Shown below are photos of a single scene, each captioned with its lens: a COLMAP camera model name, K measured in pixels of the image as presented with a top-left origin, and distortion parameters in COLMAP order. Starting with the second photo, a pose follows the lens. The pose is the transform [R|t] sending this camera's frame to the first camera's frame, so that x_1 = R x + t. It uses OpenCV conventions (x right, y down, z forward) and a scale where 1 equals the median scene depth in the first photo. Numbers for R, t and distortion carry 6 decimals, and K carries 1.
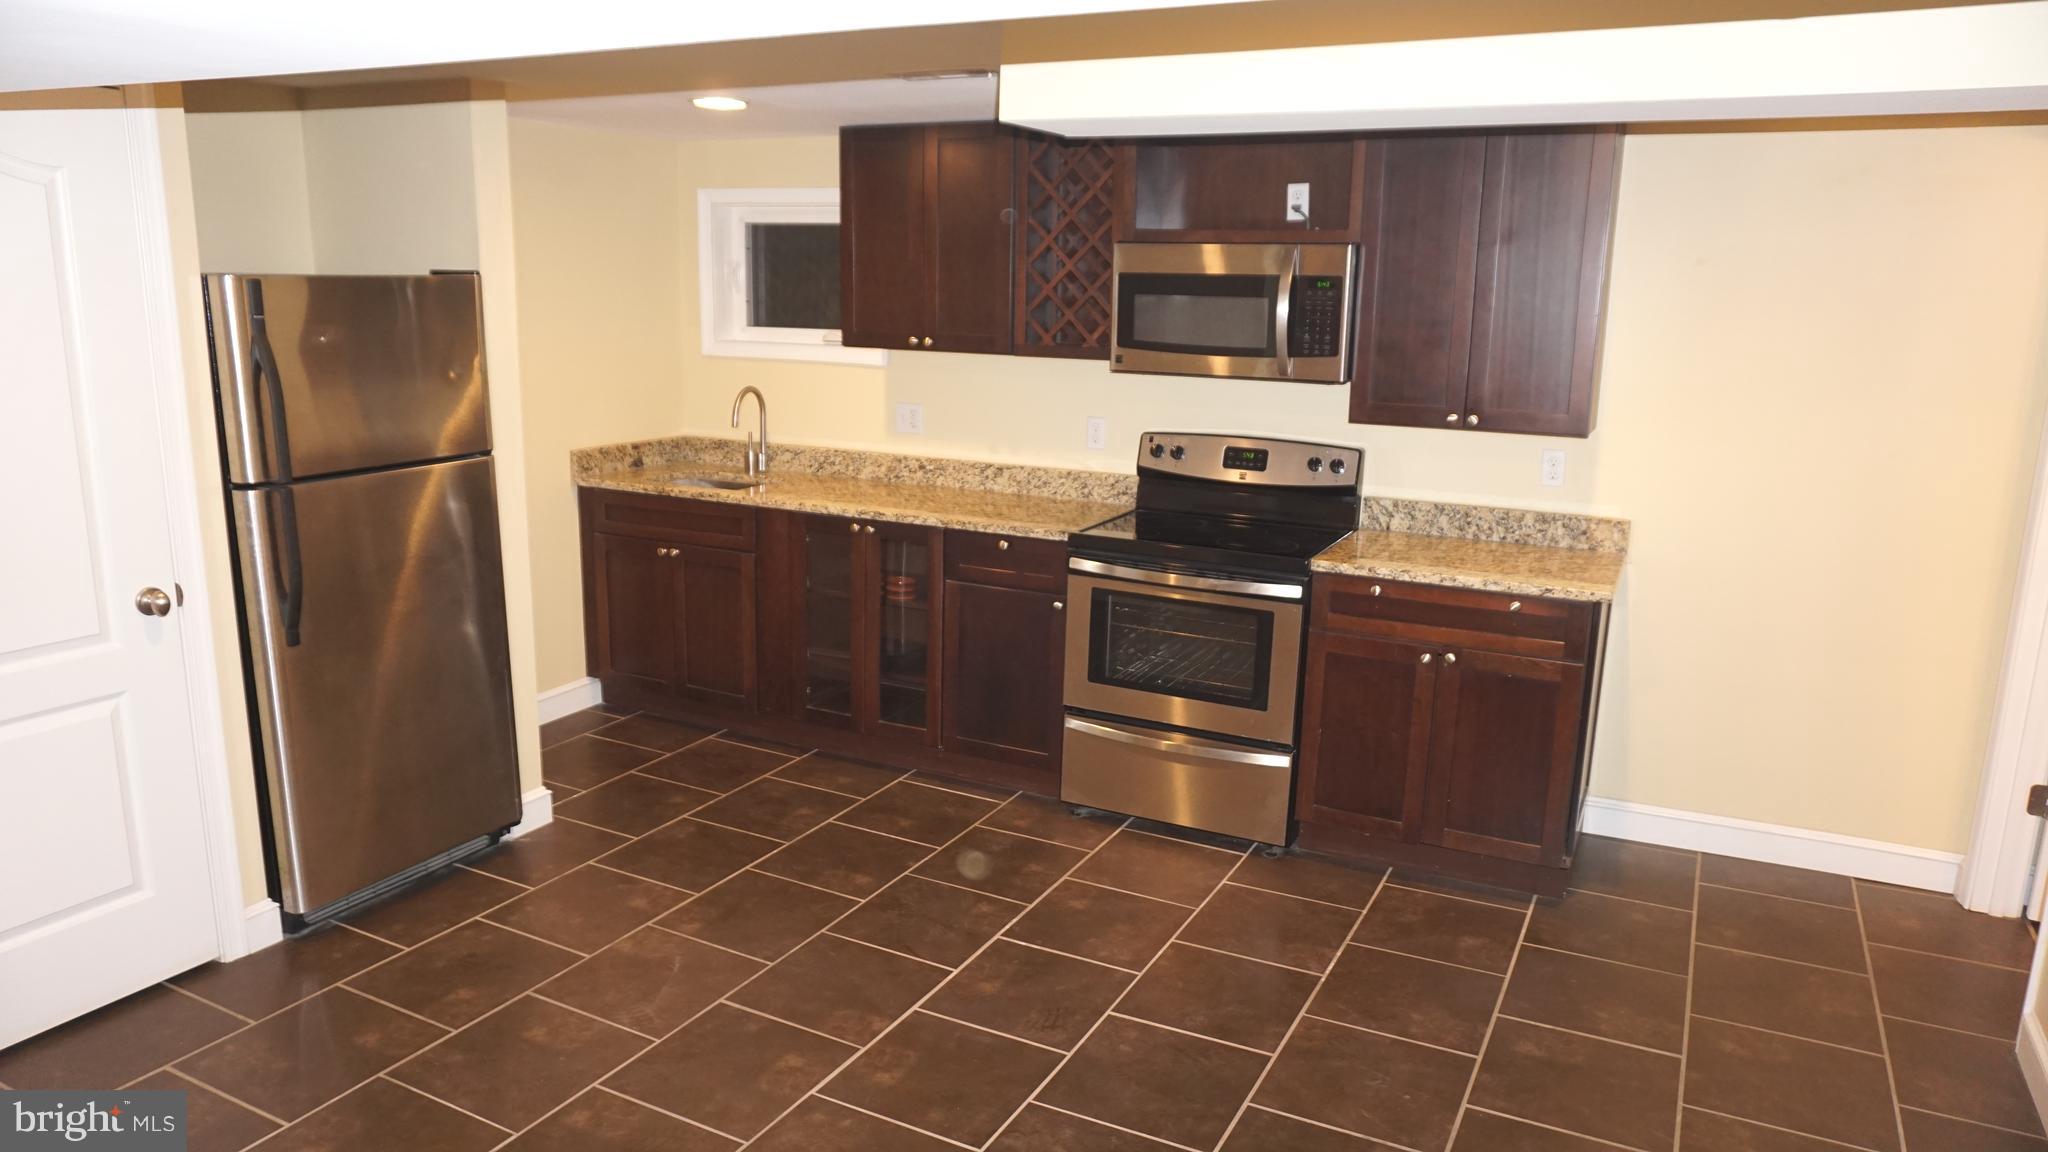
lens RADIAL K [[1369.2, 0, 1020.4], [0, 1369.2, 573.7], [0, 0, 1]] dist [-0.052937, 0.038814]
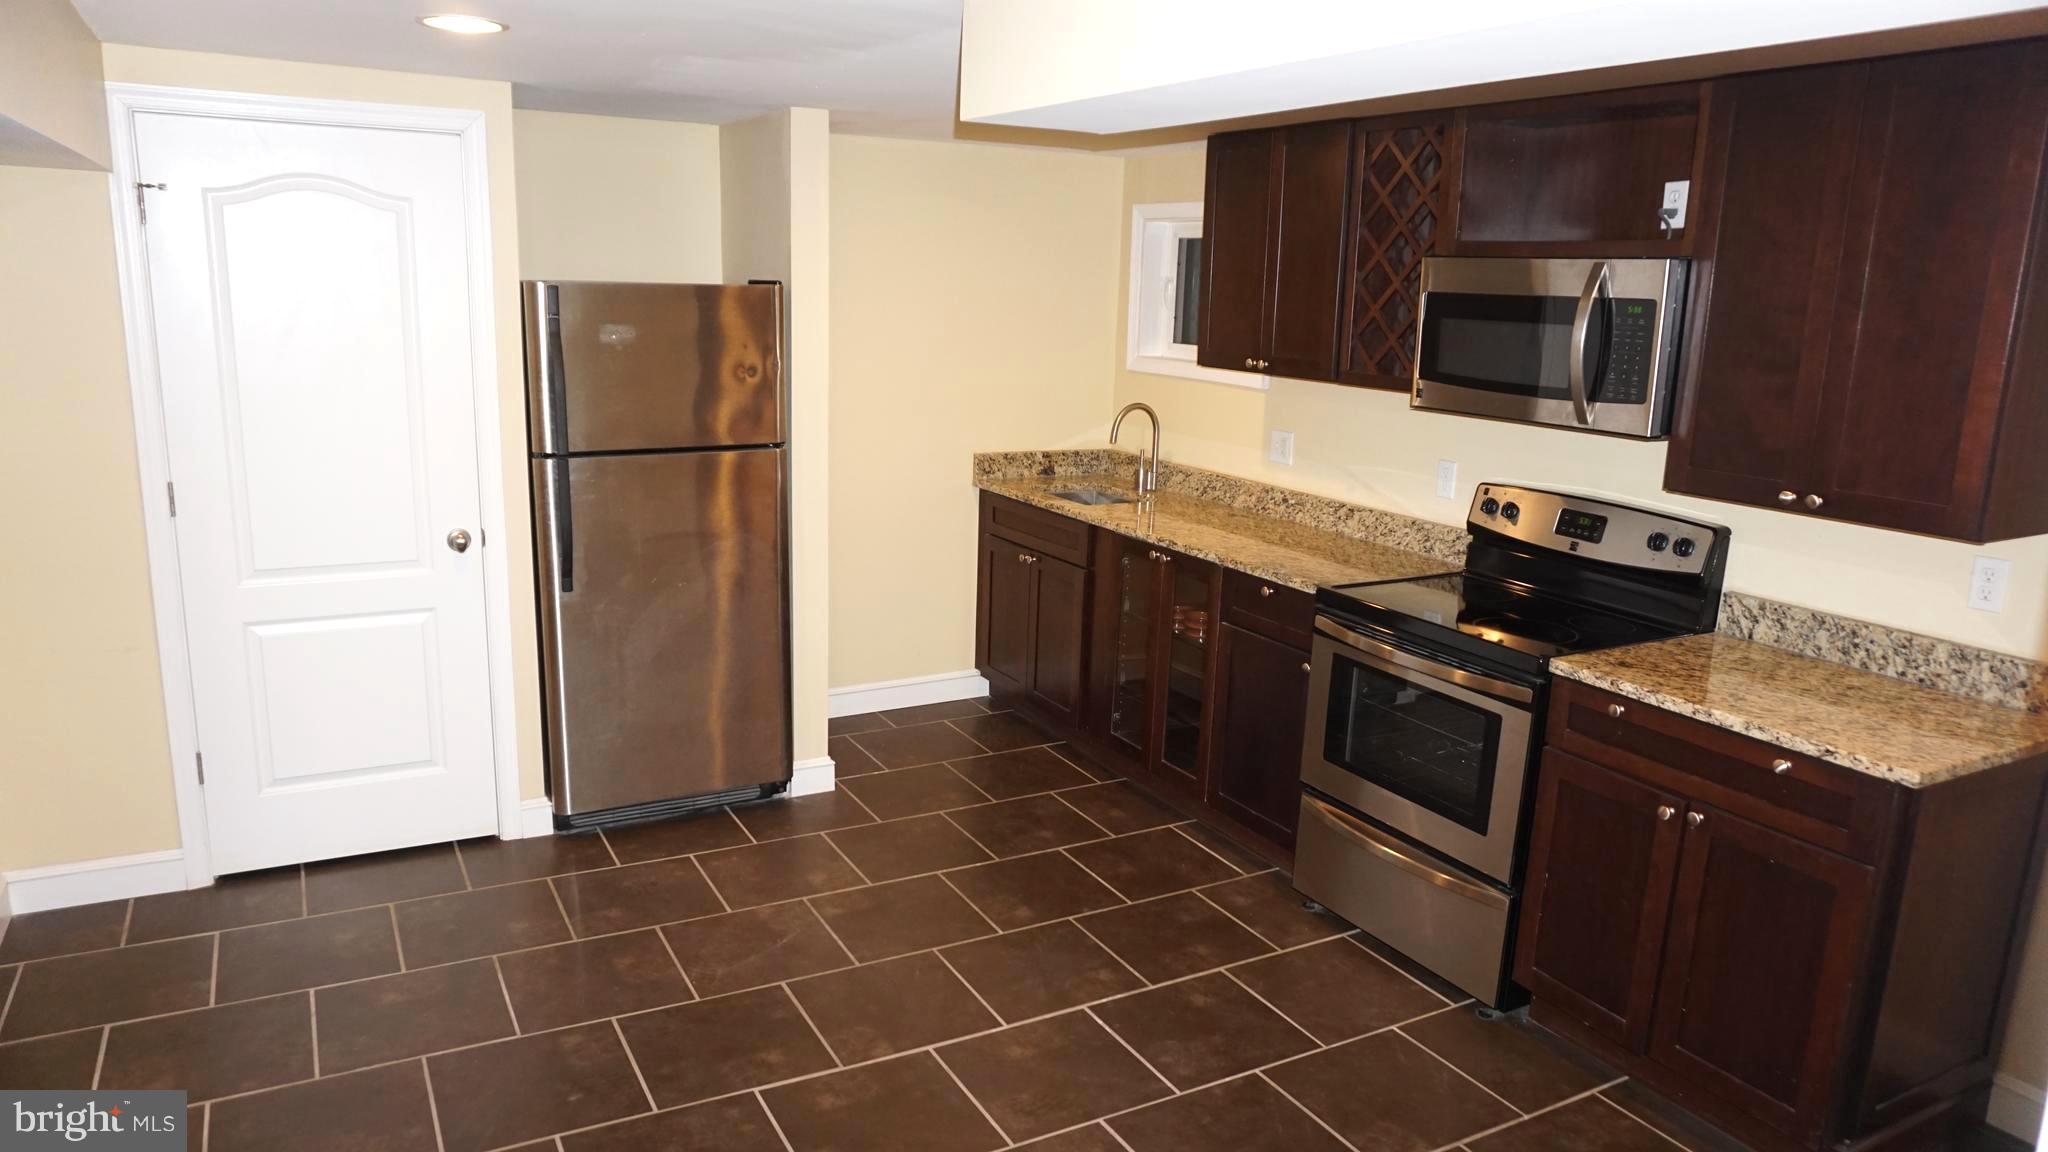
lens RADIAL K [[1369.2, 0, 1013.8], [0, 1369.2, 575.2], [0, 0, 1]] dist [-0.052937, 0.038814]
pose [[0.826789, 0.123763, -0.548729, 0.347355], [-0.130437, 0.991089, 0.027001, -0.035026], [0.547181, 0.049250, 0.835564, 0.160507]]
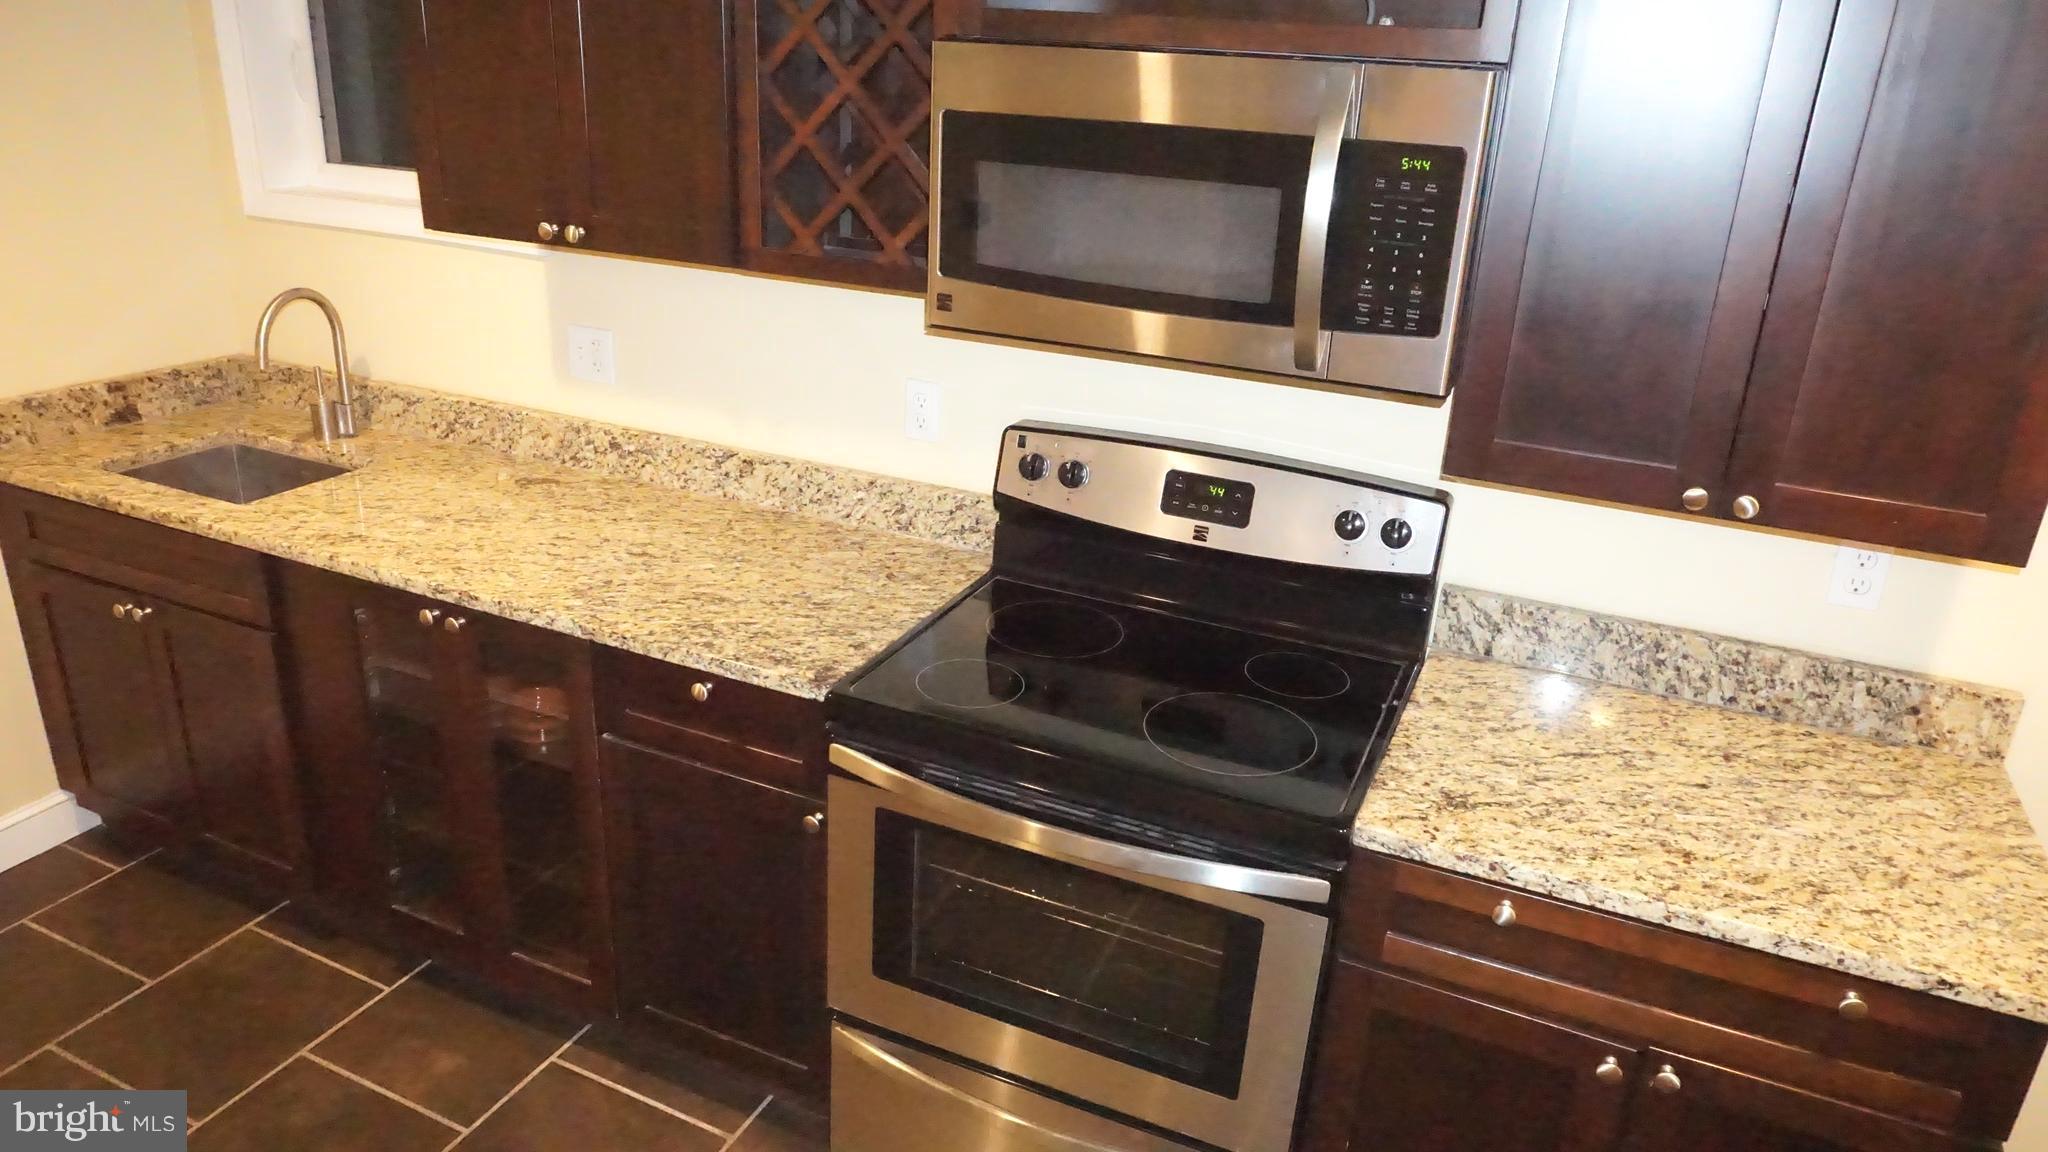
lens RADIAL K [[1369.2, 0, 1021.2], [0, 1369.2, 568.2], [0, 0, 1]] dist [-0.052937, 0.038814]
pose [[0.998704, 0.007741, 0.050297, 0.076296], [-0.015780, 0.986752, 0.161469, -0.144803], [-0.048380, -0.162053, 0.985595, 0.537623]]
